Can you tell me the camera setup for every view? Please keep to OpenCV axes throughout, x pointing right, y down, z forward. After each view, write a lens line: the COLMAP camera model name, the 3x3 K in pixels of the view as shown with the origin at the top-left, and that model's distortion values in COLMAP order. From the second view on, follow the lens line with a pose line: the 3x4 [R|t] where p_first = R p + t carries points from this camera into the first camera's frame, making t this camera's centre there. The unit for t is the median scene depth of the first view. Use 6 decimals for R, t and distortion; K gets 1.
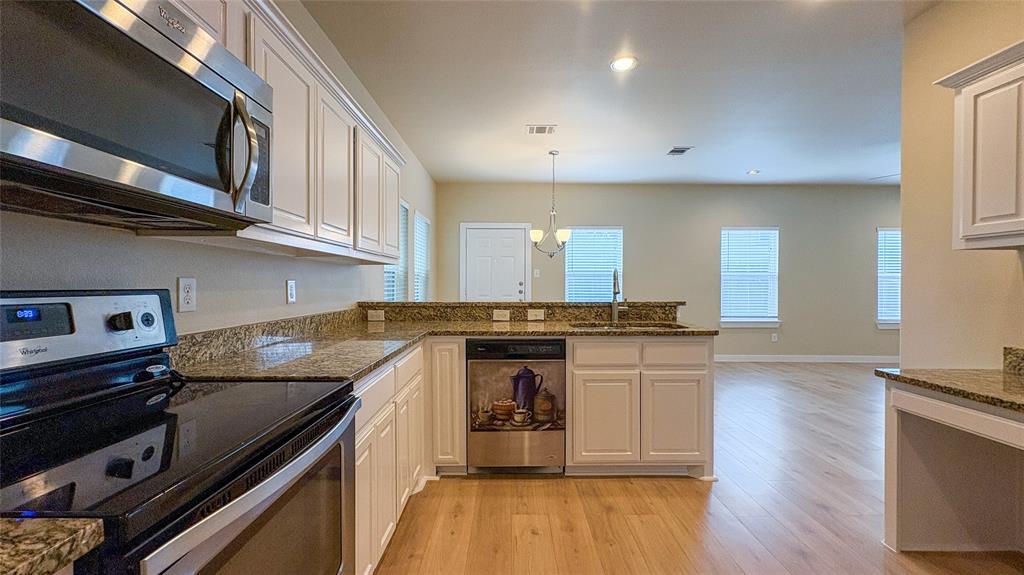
lens RADIAL K [[428.9, 0, 512.0], [0, 428.9, 287.5], [0, 0, 1]] dist [-0.000095, 0.000034]
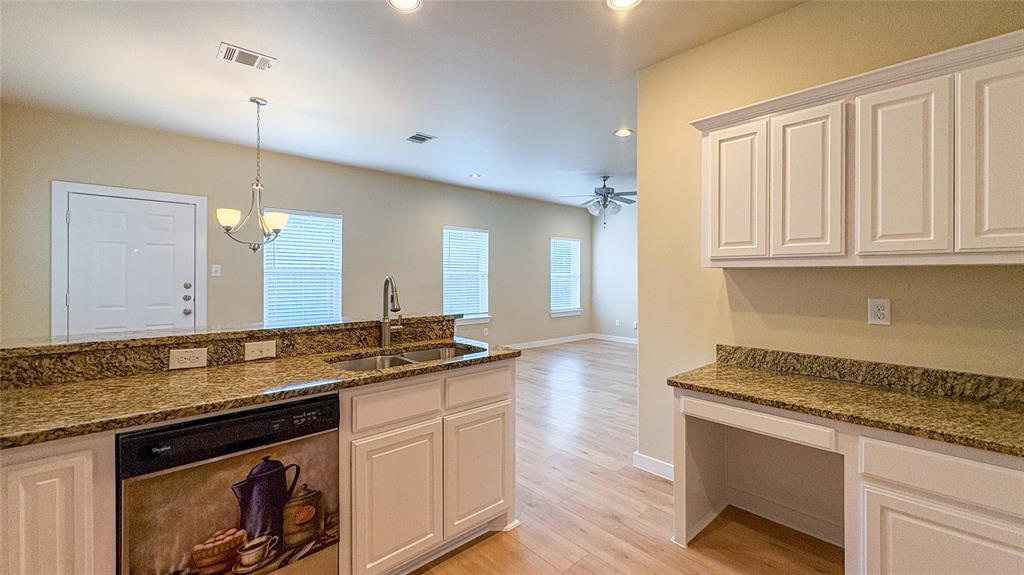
lens RADIAL K [[417.1, 0, 517.1], [0, 417.1, 275.5], [0, 0, 1]] dist [-0.000181, -0.000113]
pose [[0.735048, 0.000815, 0.678014, -0.094540], [0.002053, 0.999992, -0.003428, -0.048036], [-0.678011, 0.003912, 0.735041, 0.383017]]
